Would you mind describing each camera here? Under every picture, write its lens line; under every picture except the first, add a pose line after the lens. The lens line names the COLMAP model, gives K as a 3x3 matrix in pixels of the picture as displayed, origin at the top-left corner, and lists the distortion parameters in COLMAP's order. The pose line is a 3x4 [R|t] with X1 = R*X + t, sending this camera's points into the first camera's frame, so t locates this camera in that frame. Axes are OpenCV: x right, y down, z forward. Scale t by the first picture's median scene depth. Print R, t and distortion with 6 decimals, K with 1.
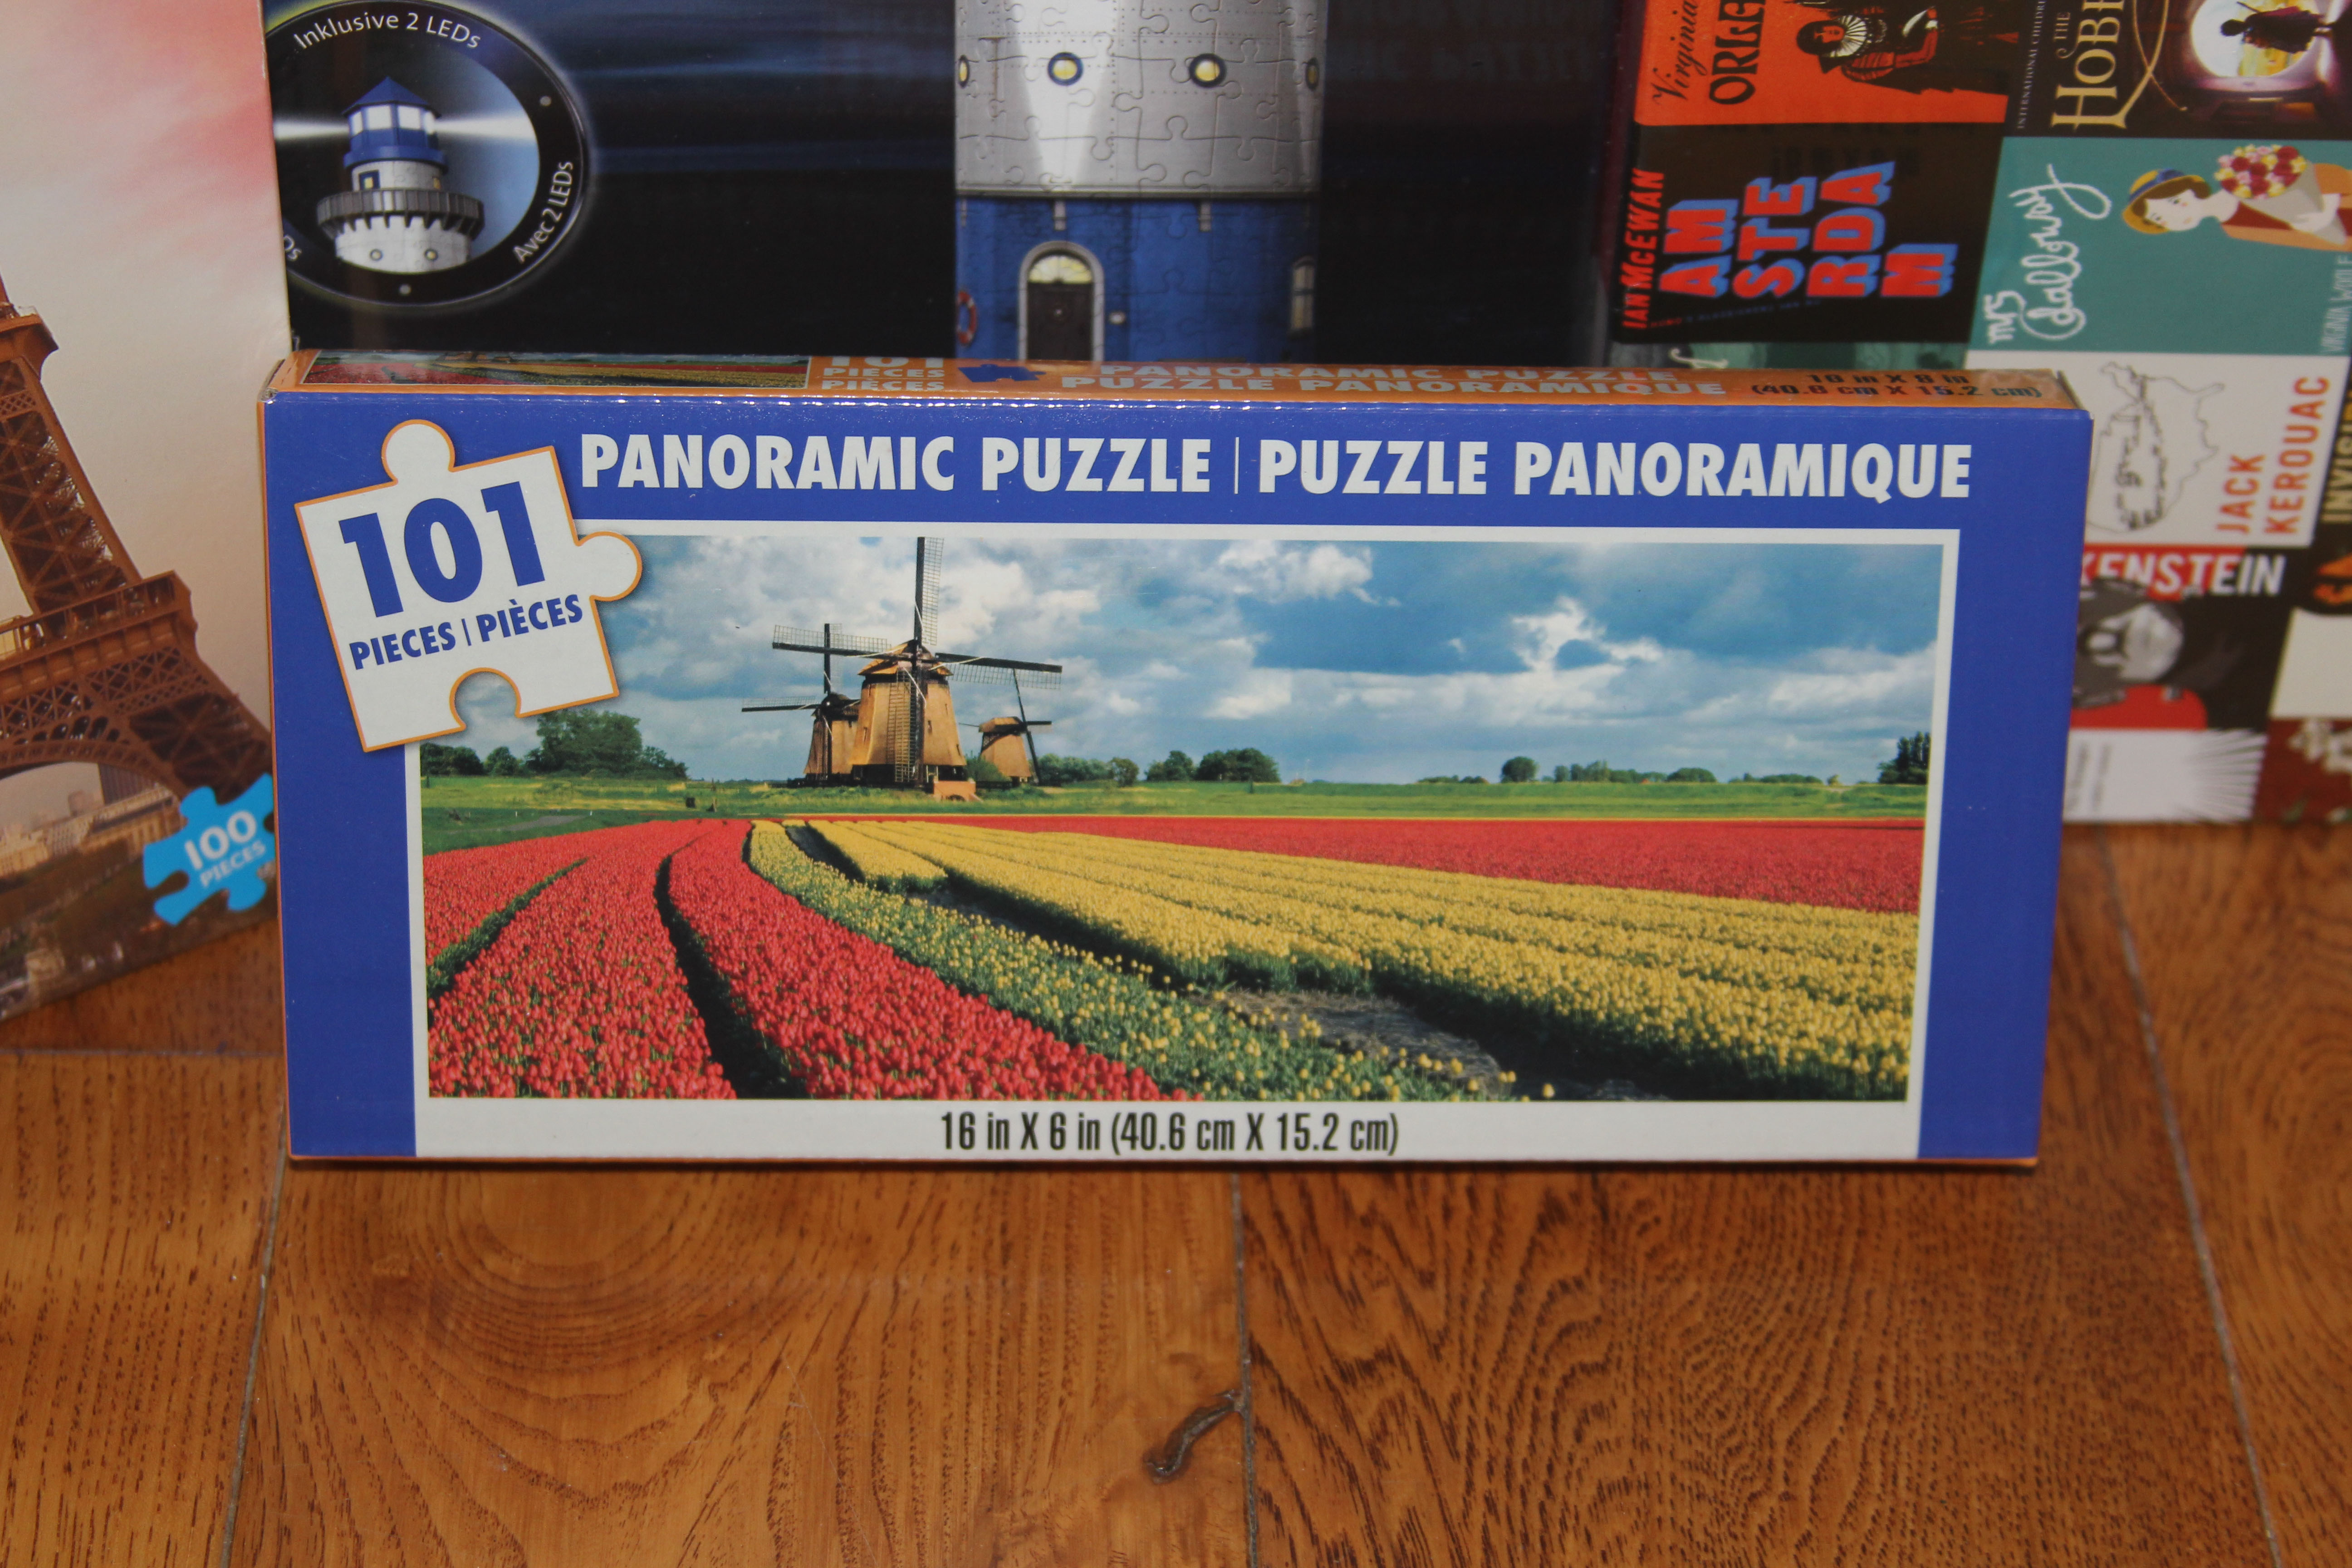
lens RADIAL K [[5082.3, 0, 1037.4], [0, 5082.3, 754.0], [0, 0, 1]] dist [0.024614, 0.000000]
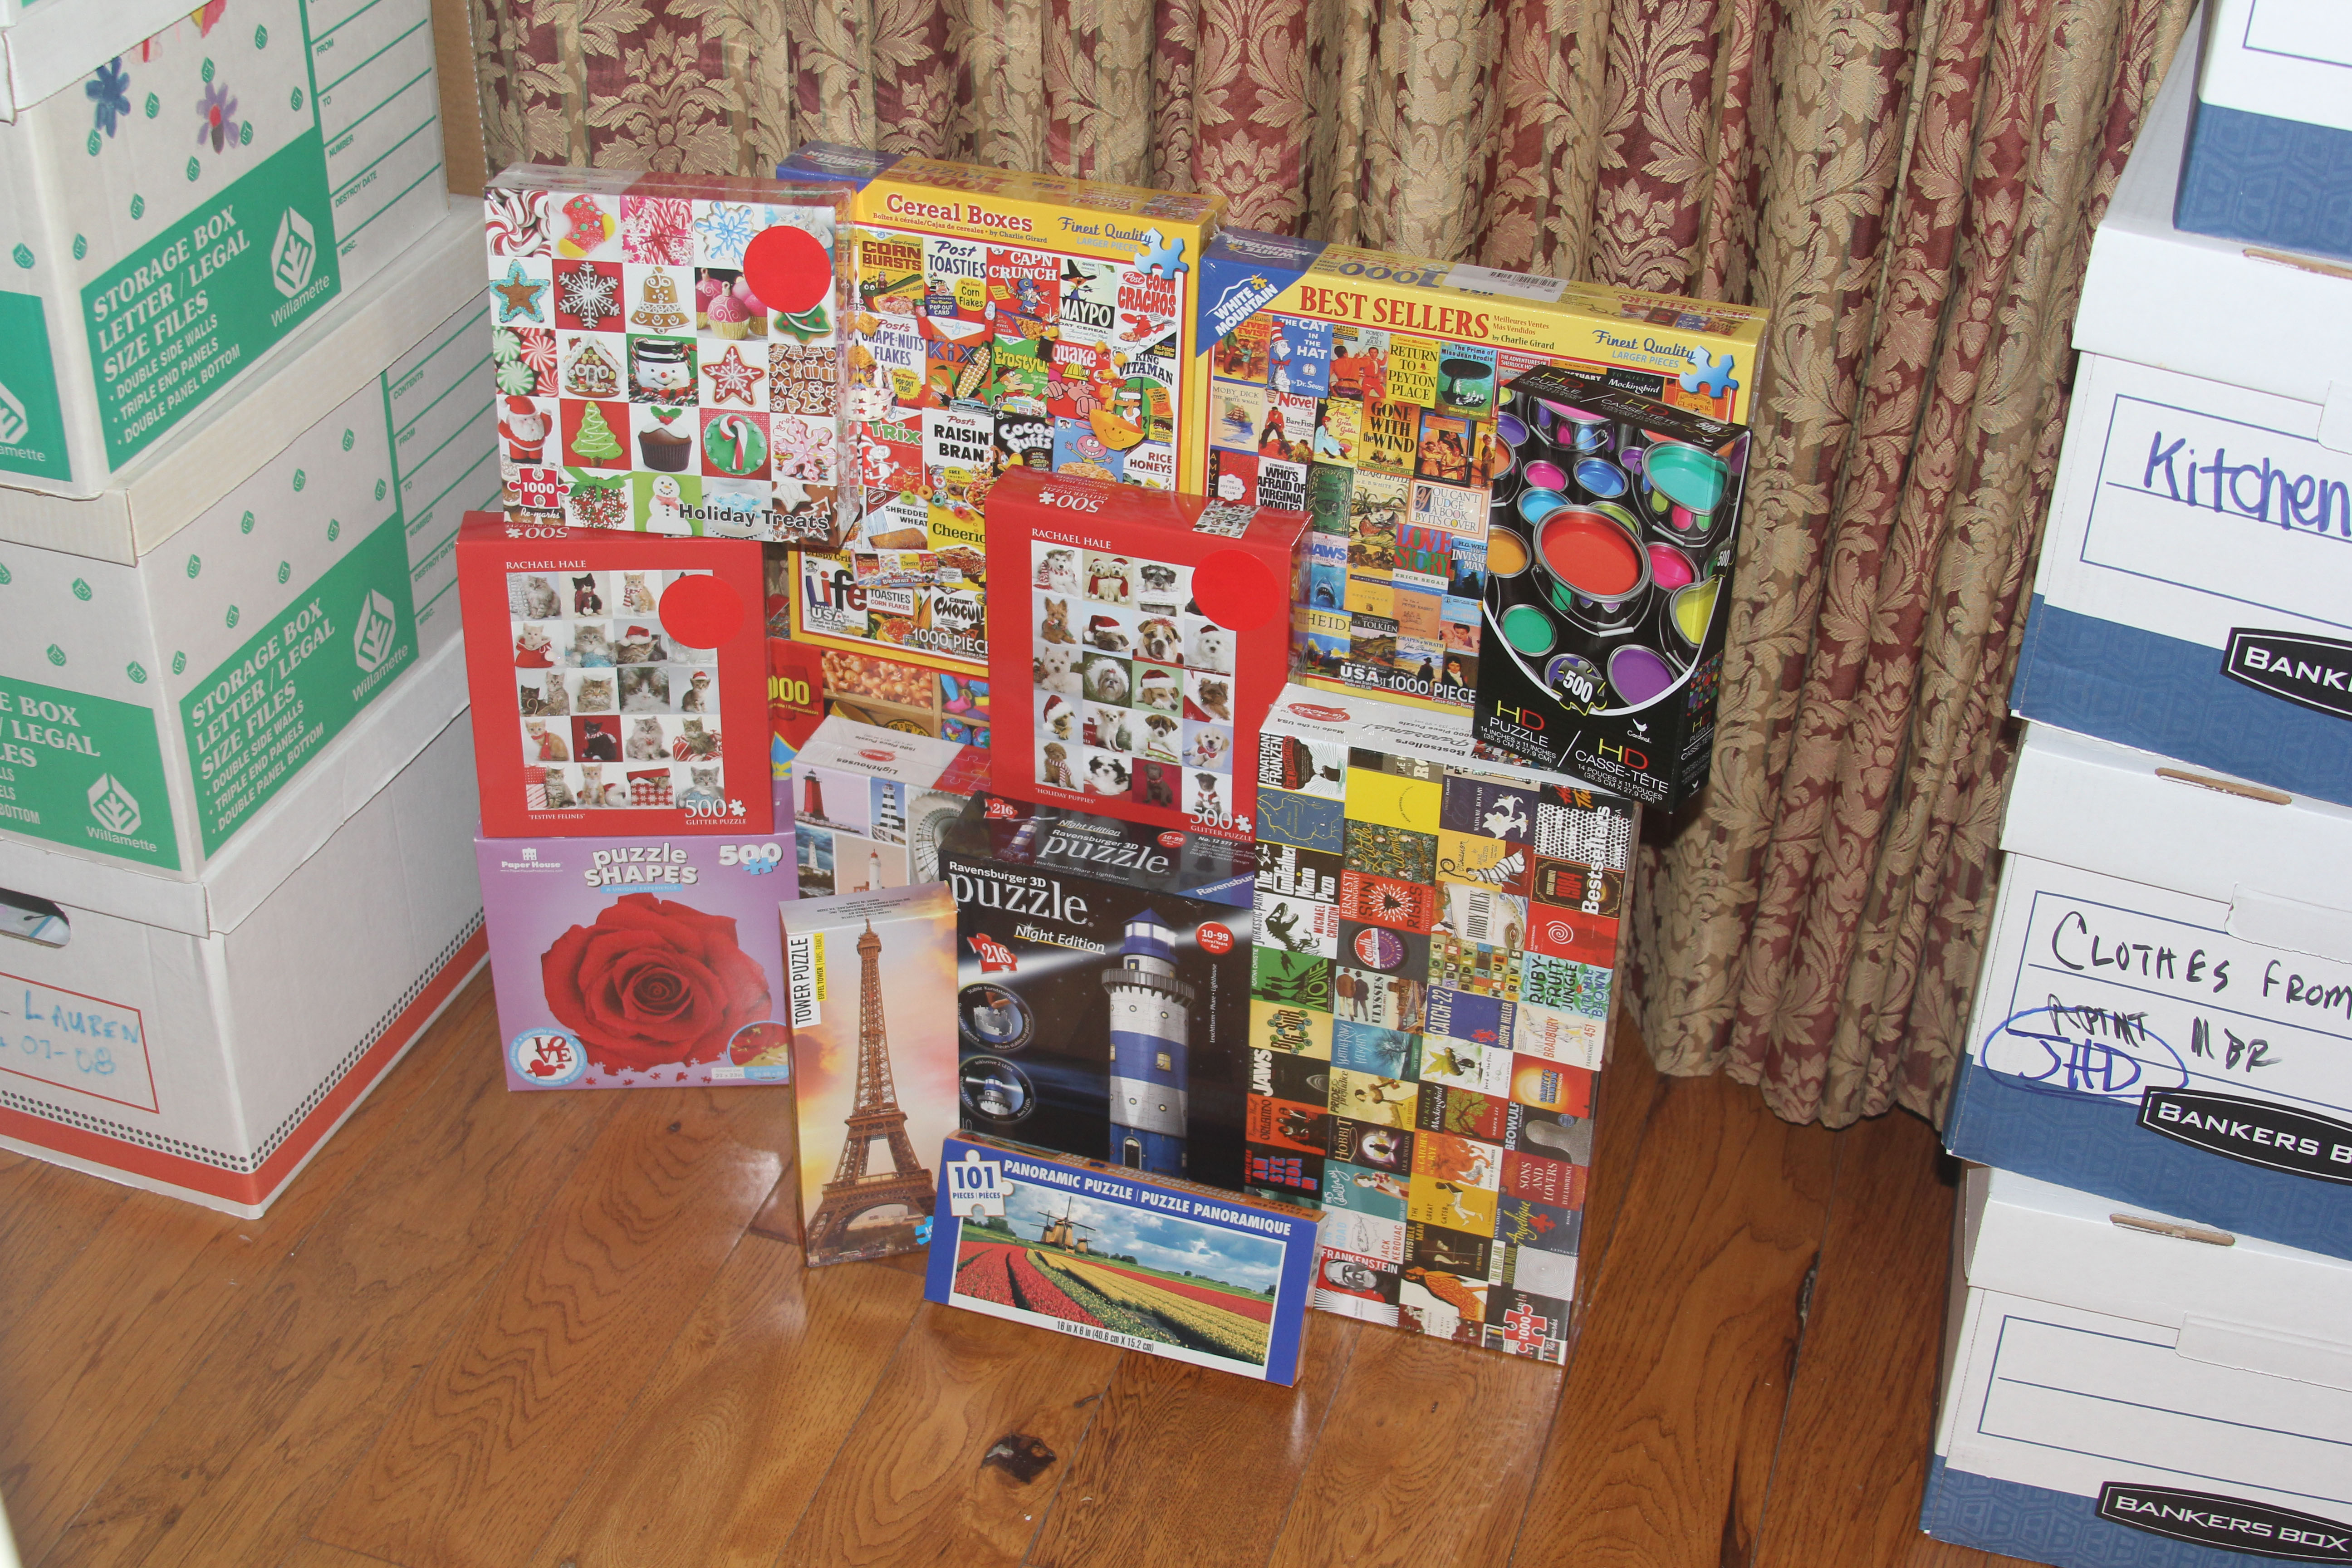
lens RADIAL K [[3014.5, 0, 1190.2], [0, 3014.5, 791.1], [0, 0, 1]] dist [-0.099328, 0.000000]
pose [[0.948542, 0.174560, -0.264191, 0.719776], [-0.209615, 0.971498, -0.110694, -0.117065], [0.237338, 0.160376, 0.958097, -1.620658]]
